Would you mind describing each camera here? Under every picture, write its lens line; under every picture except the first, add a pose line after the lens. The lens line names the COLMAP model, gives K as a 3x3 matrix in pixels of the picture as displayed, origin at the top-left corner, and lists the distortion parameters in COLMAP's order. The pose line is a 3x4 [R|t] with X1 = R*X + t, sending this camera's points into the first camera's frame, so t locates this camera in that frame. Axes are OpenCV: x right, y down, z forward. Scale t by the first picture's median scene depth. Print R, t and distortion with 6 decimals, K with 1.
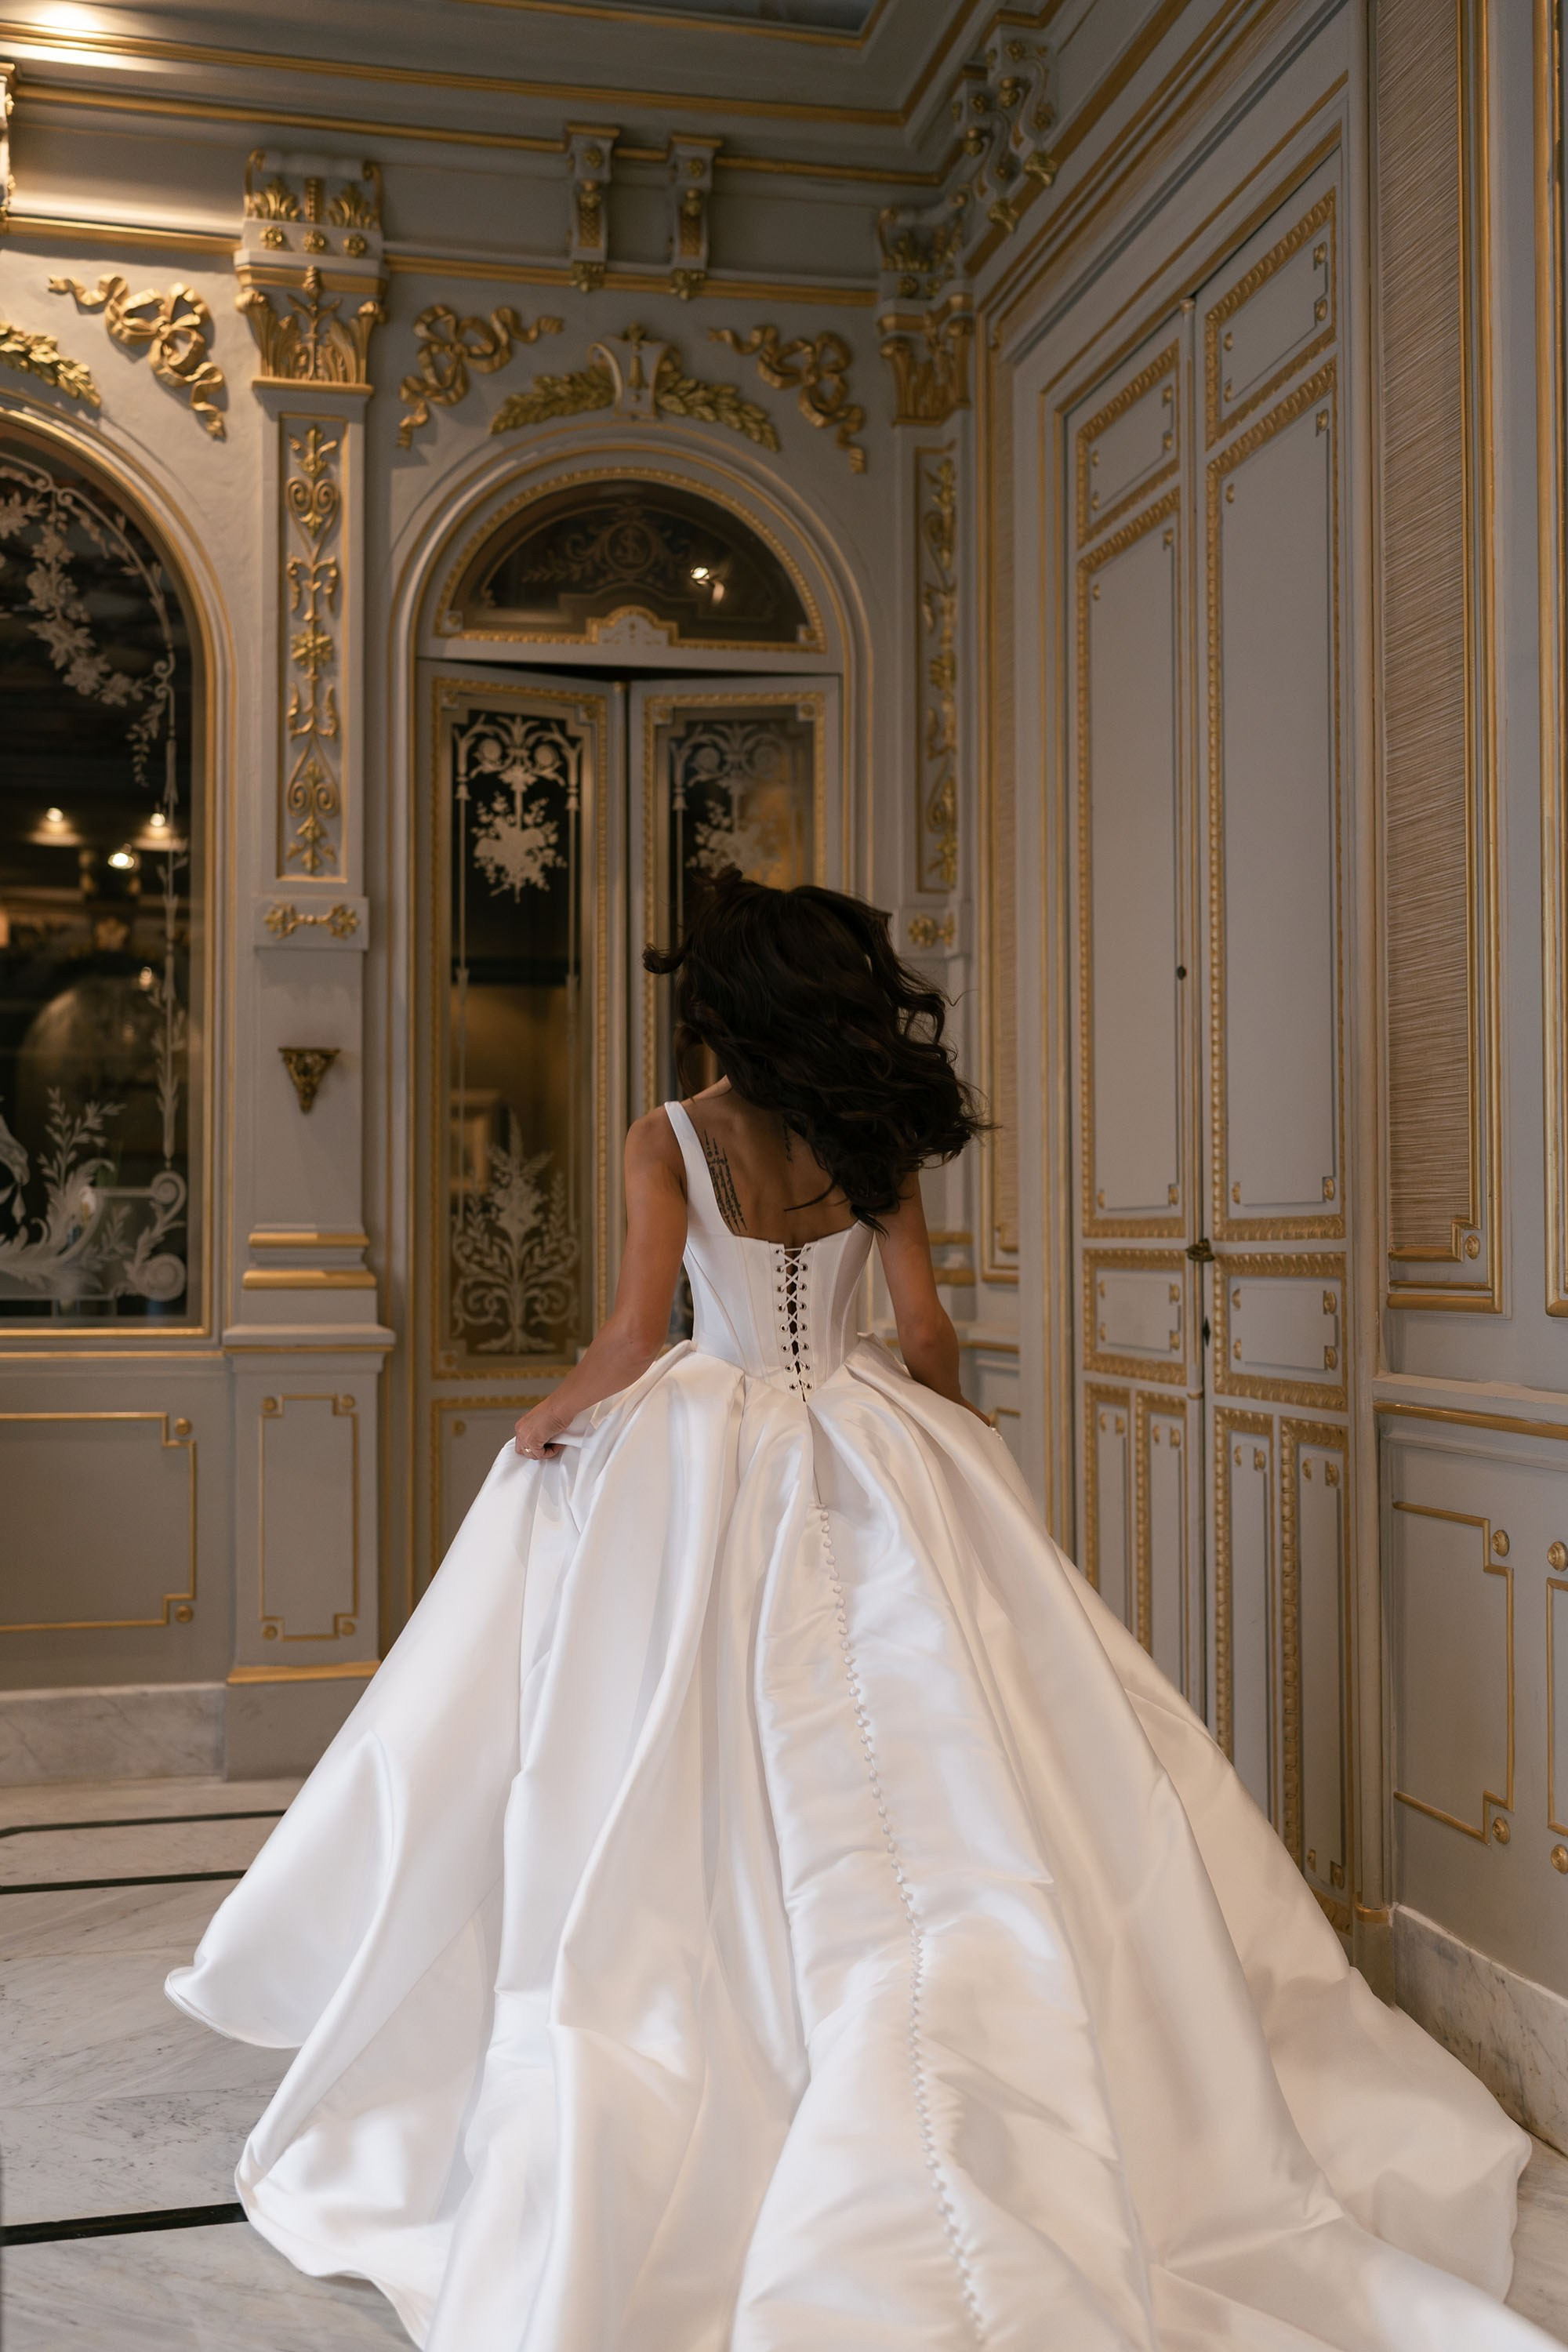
lens RADIAL K [[2308.0, 0, 784.0], [0, 2308.0, 1176.0], [0, 0, 1]] dist [-0.022968, 0.124421]
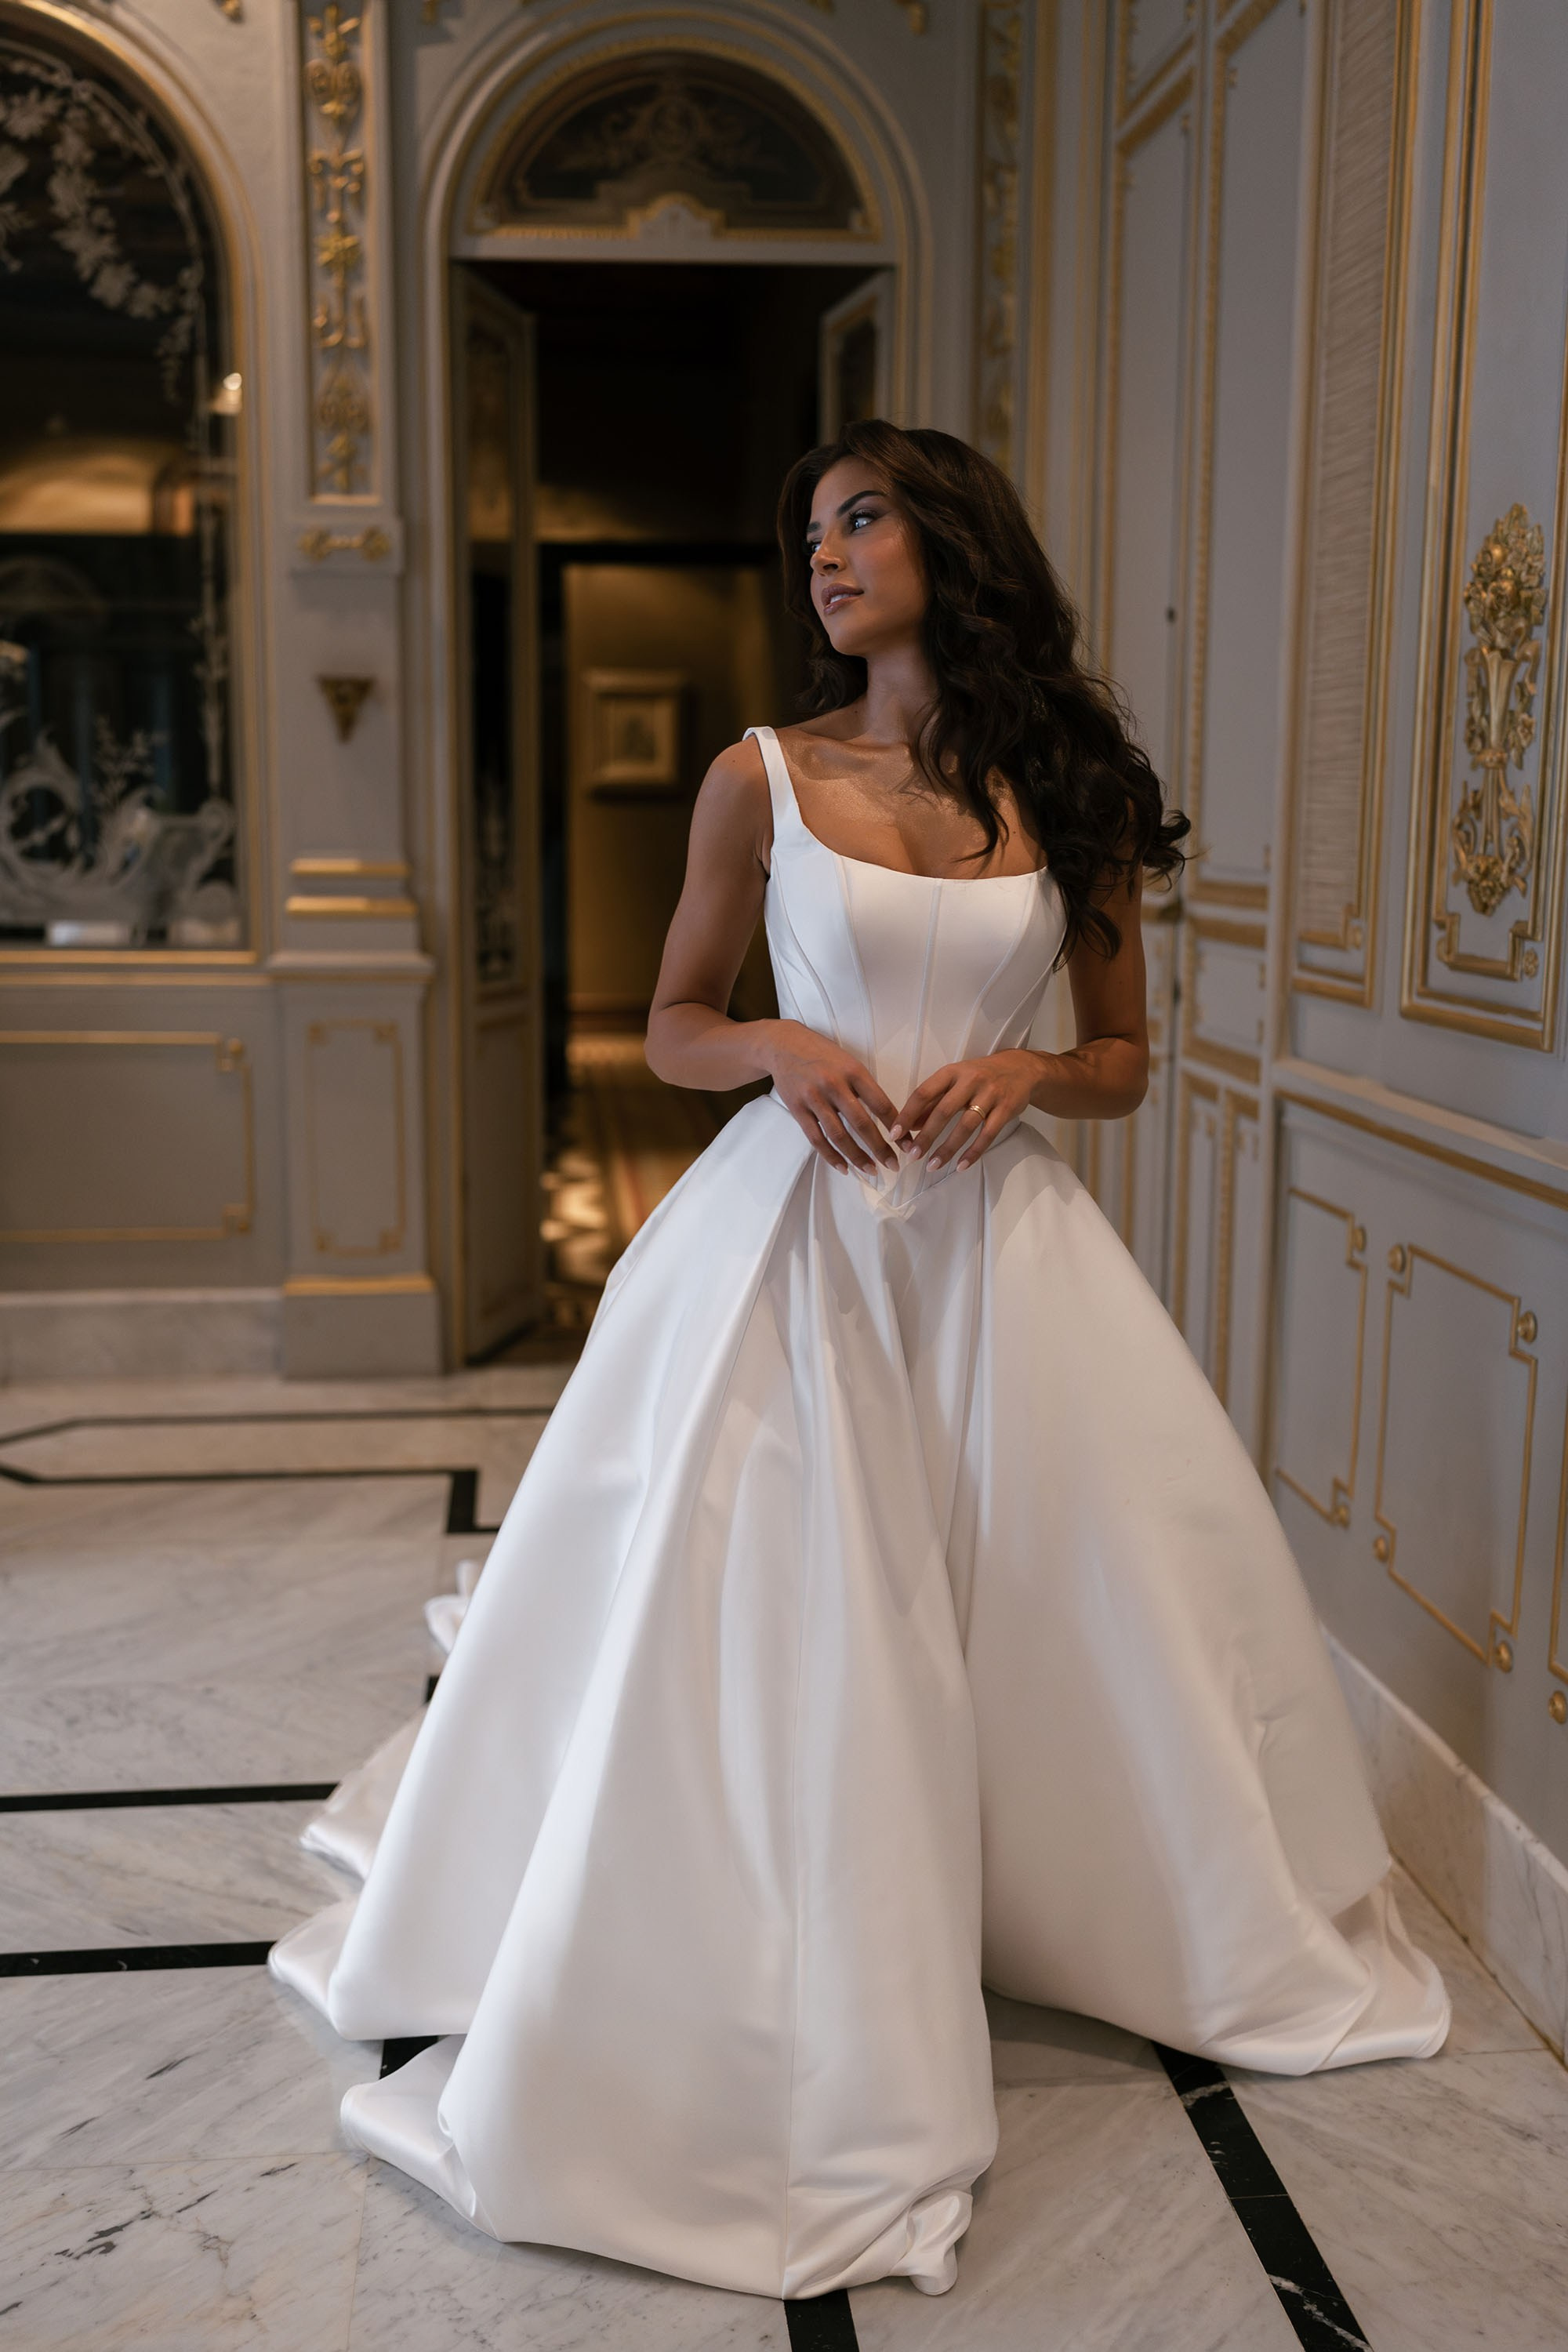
lens RADIAL K [[2318.9, 0, 784.0], [0, 2318.9, 1176.0], [0, 0, 1]] dist [0.022071, -0.013198]
pose [[0.992220, 0.027415, -0.121443, 0.111384], [-0.004022, 0.982003, 0.188822, -0.033601], [0.124434, -0.186864, 0.974473, -0.001066]]
